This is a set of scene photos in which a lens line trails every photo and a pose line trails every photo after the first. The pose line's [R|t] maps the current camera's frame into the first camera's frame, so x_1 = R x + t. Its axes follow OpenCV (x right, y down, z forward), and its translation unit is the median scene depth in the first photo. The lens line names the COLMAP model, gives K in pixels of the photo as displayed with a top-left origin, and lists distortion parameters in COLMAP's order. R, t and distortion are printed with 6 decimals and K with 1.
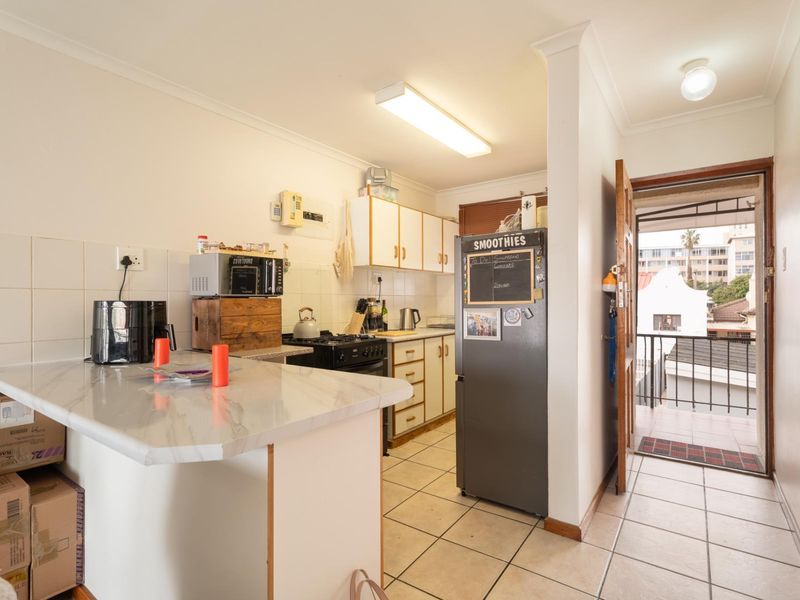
lens RADIAL K [[401.5, 0, 400.0], [0, 401.5, 300.0], [0, 0, 1]] dist [0.003558, 0.001588]
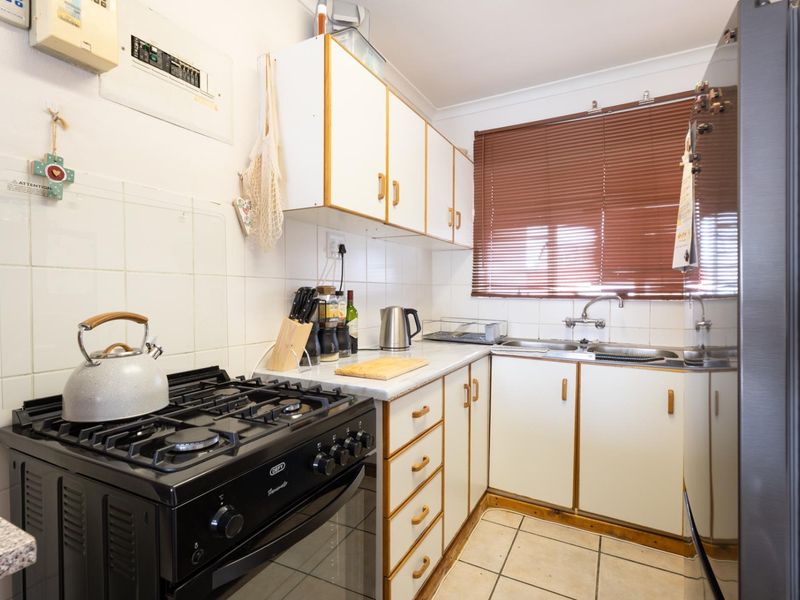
lens RADIAL K [[404.2, 0, 414.0], [0, 404.2, 297.4], [0, 0, 1]] dist [0.001595, 0.000434]
pose [[0.986263, 0.003889, 0.165139, -0.048887], [-0.006225, 0.999888, 0.013628, 0.000831], [-0.165067, -0.014469, 0.986176, 0.535540]]
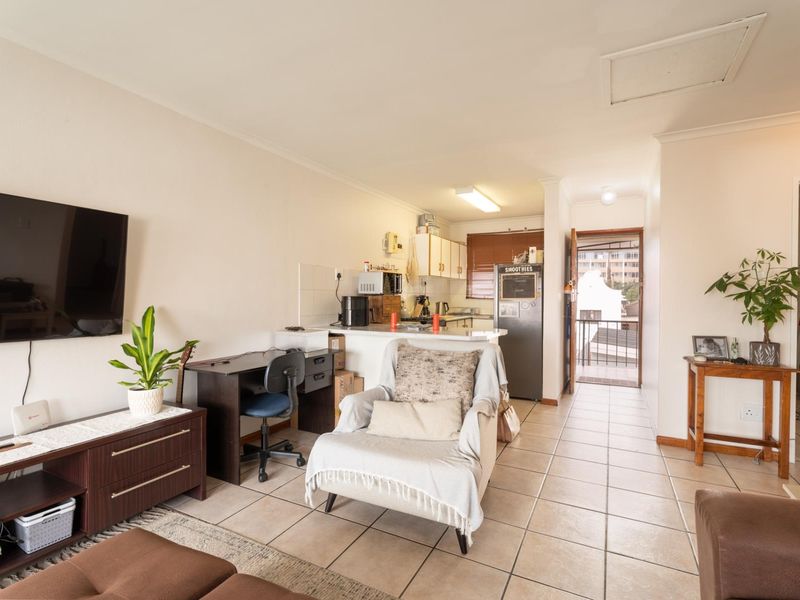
lens RADIAL K [[401.5, 0, 400.0], [0, 401.5, 300.0], [0, 0, 1]] dist [0.003558, 0.001588]
pose [[0.989554, 0.008177, 0.143933, -0.403193], [-0.009767, 0.999899, 0.010340, -0.001370], [-0.143834, -0.011638, 0.989533, -0.584106]]
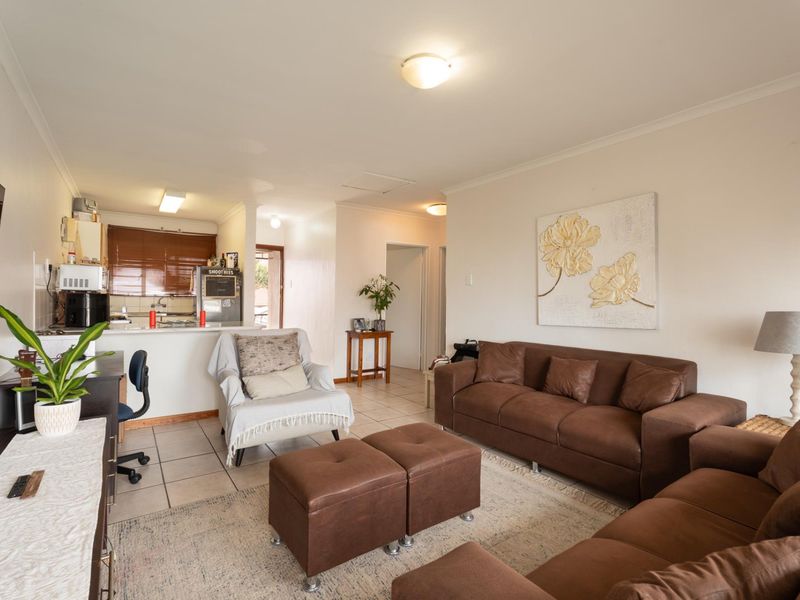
lens RADIAL K [[401.5, 0, 400.0], [0, 401.5, 300.0], [0, 0, 1]] dist [0.003558, 0.001588]
pose [[0.322515, 0.007846, 0.946532, -1.054390], [-0.021234, 0.999774, -0.001052, 0.002925], [-0.946326, -0.019760, 0.322609, -0.503524]]
